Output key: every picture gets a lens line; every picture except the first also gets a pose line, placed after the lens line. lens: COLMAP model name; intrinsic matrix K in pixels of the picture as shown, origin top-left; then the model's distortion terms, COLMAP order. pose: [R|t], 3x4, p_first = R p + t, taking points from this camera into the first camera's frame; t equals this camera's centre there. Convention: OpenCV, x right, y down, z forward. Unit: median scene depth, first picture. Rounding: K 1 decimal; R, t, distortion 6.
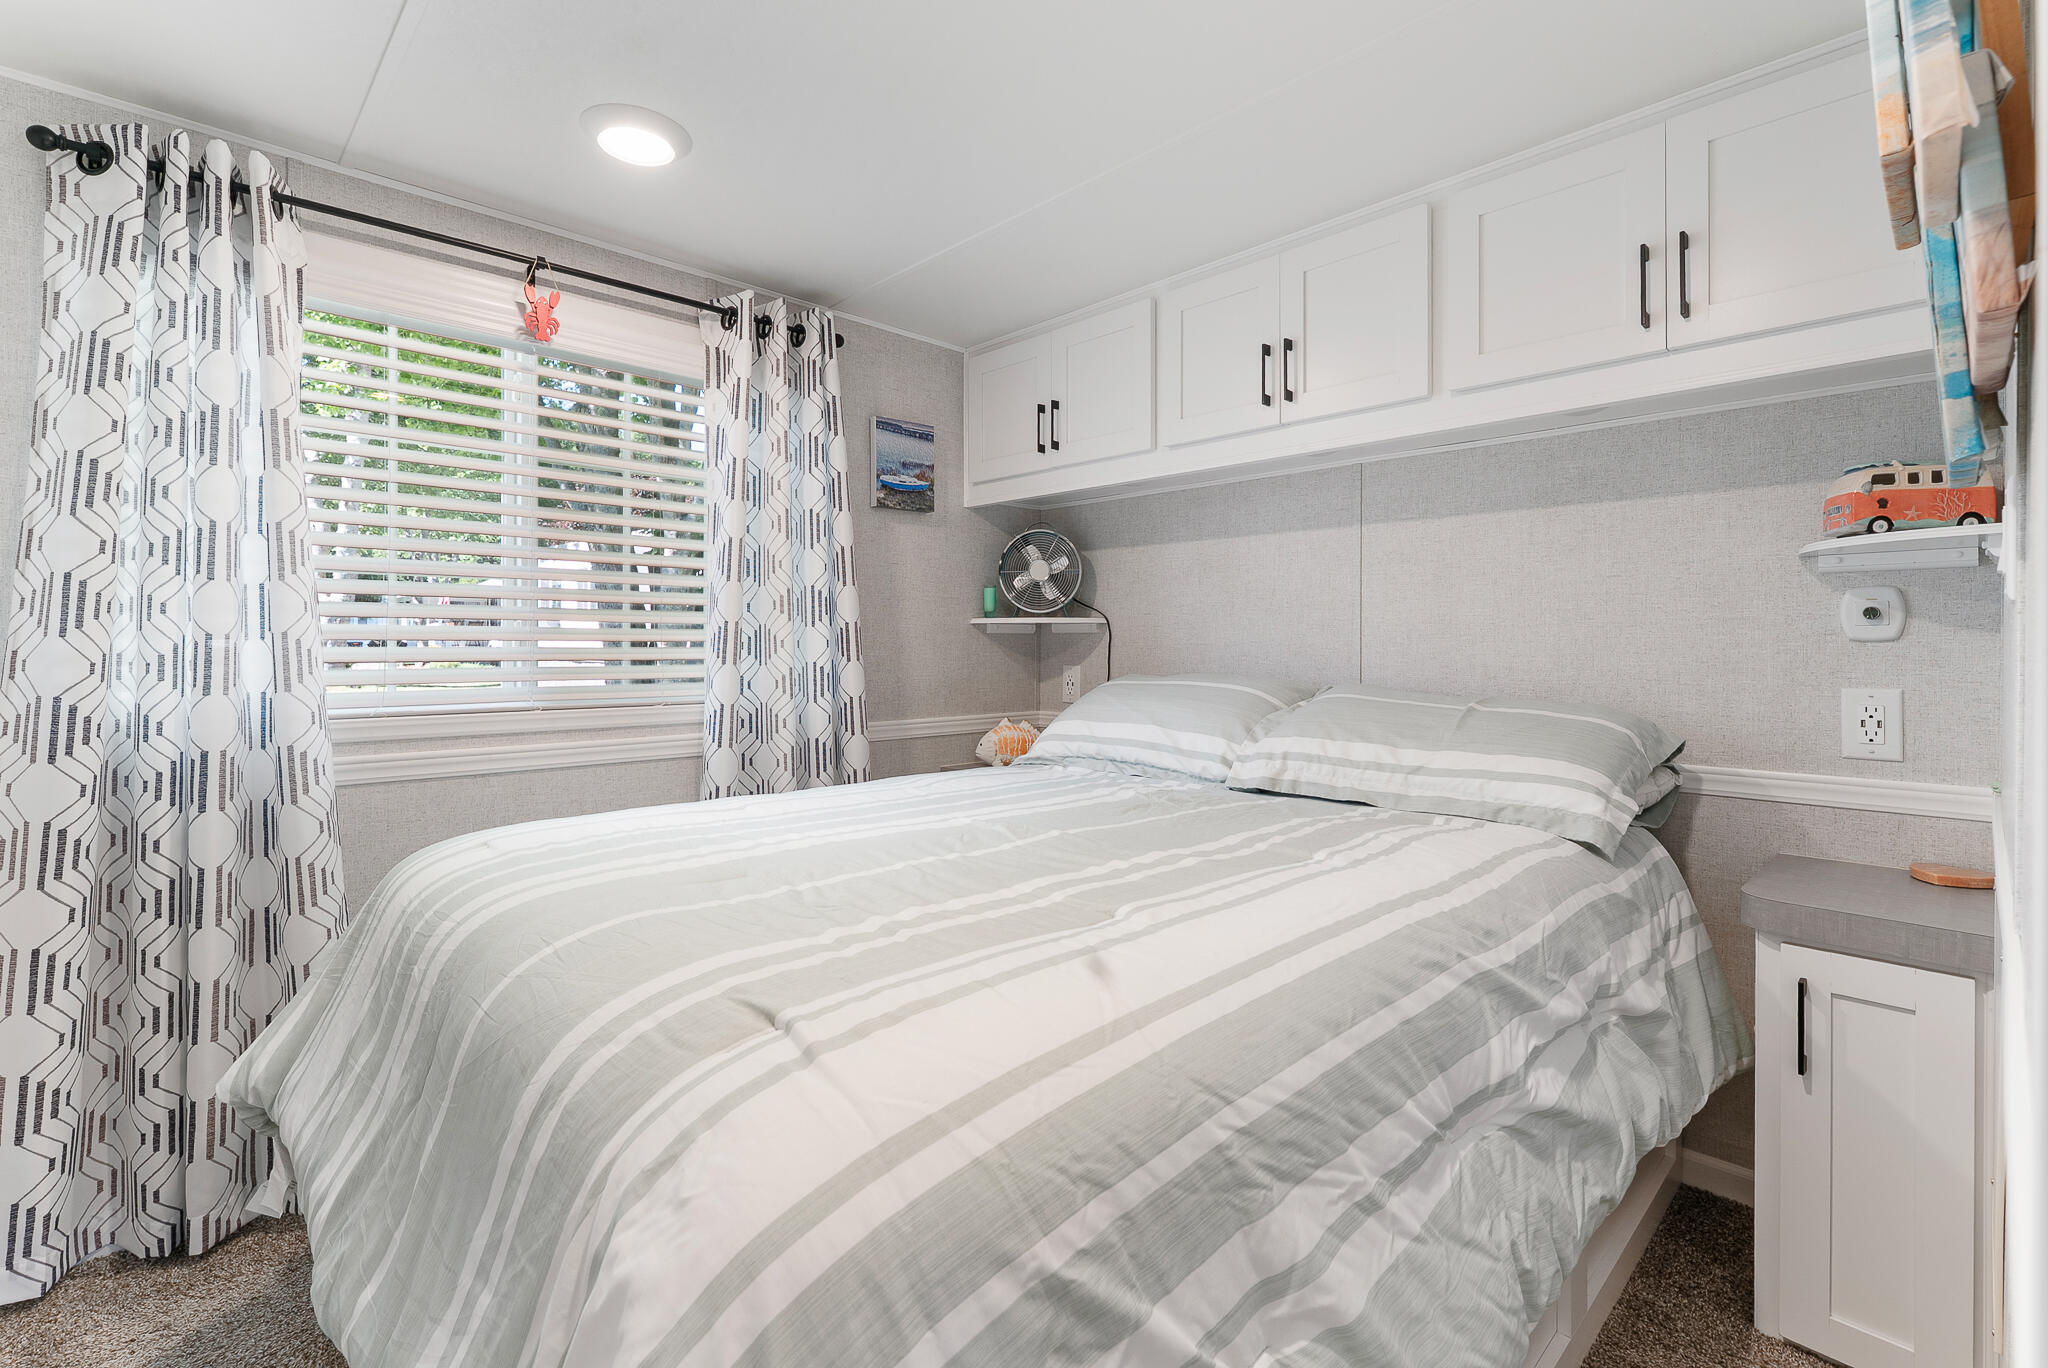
lens RADIAL K [[902.7, 0, 1008.7], [0, 902.7, 642.2], [0, 0, 1]] dist [-0.002209, -0.000152]
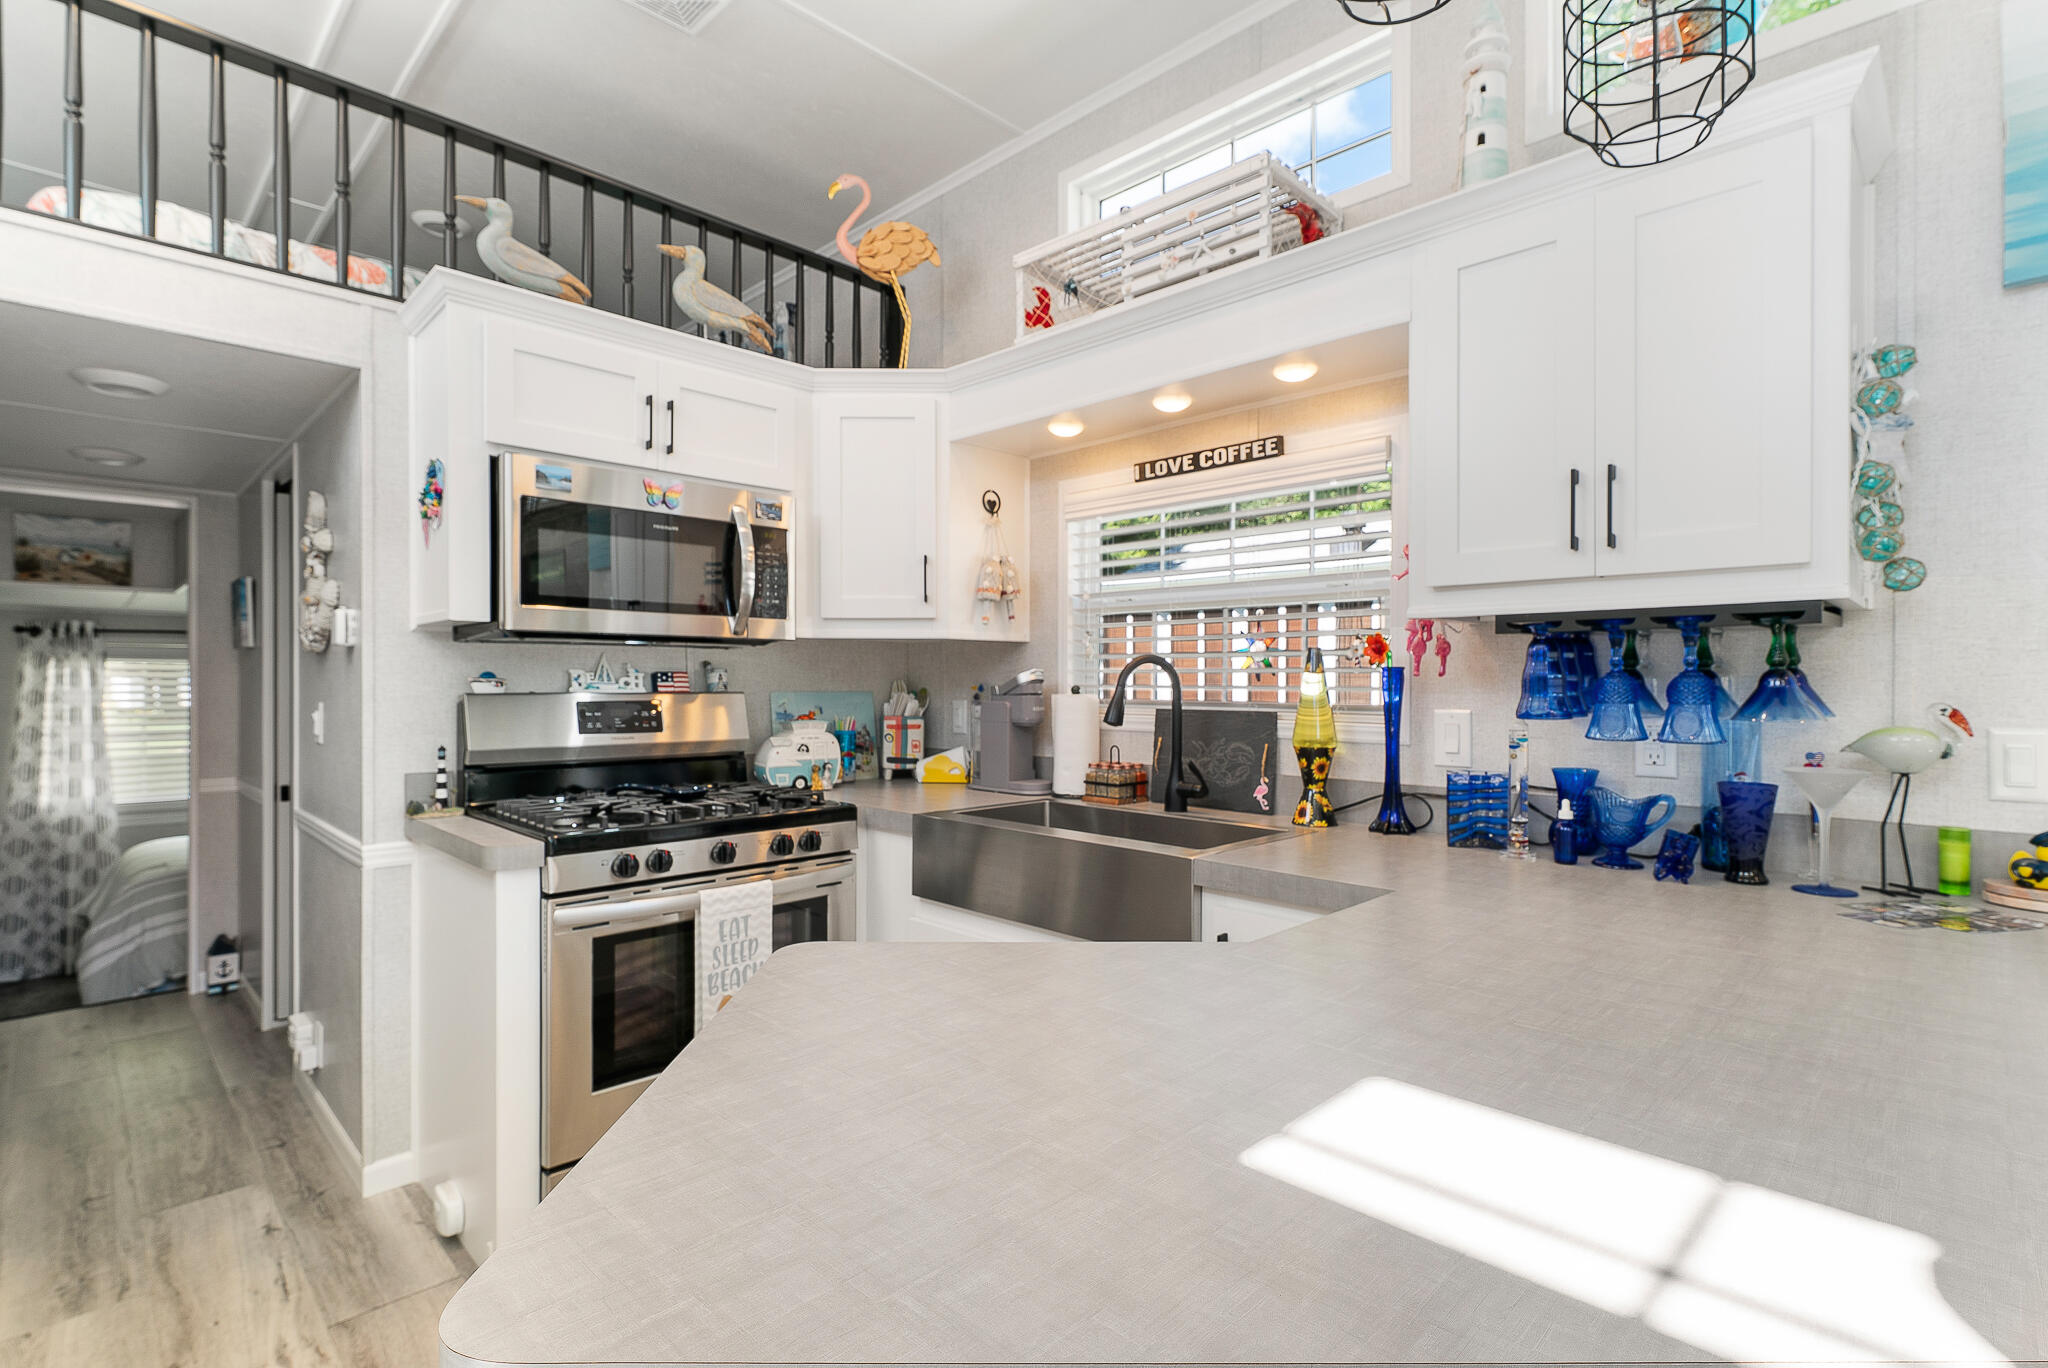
lens RADIAL K [[979.3, 0, 1024.5], [0, 979.3, 685.4], [0, 0, 1]] dist [0.000280, -0.001552]
pose [[0.999674, -0.003898, 0.025244, 2.382633], [0.003950, 0.999990, -0.002004, -0.320714], [-0.025236, 0.002103, 0.999679, -2.532398]]
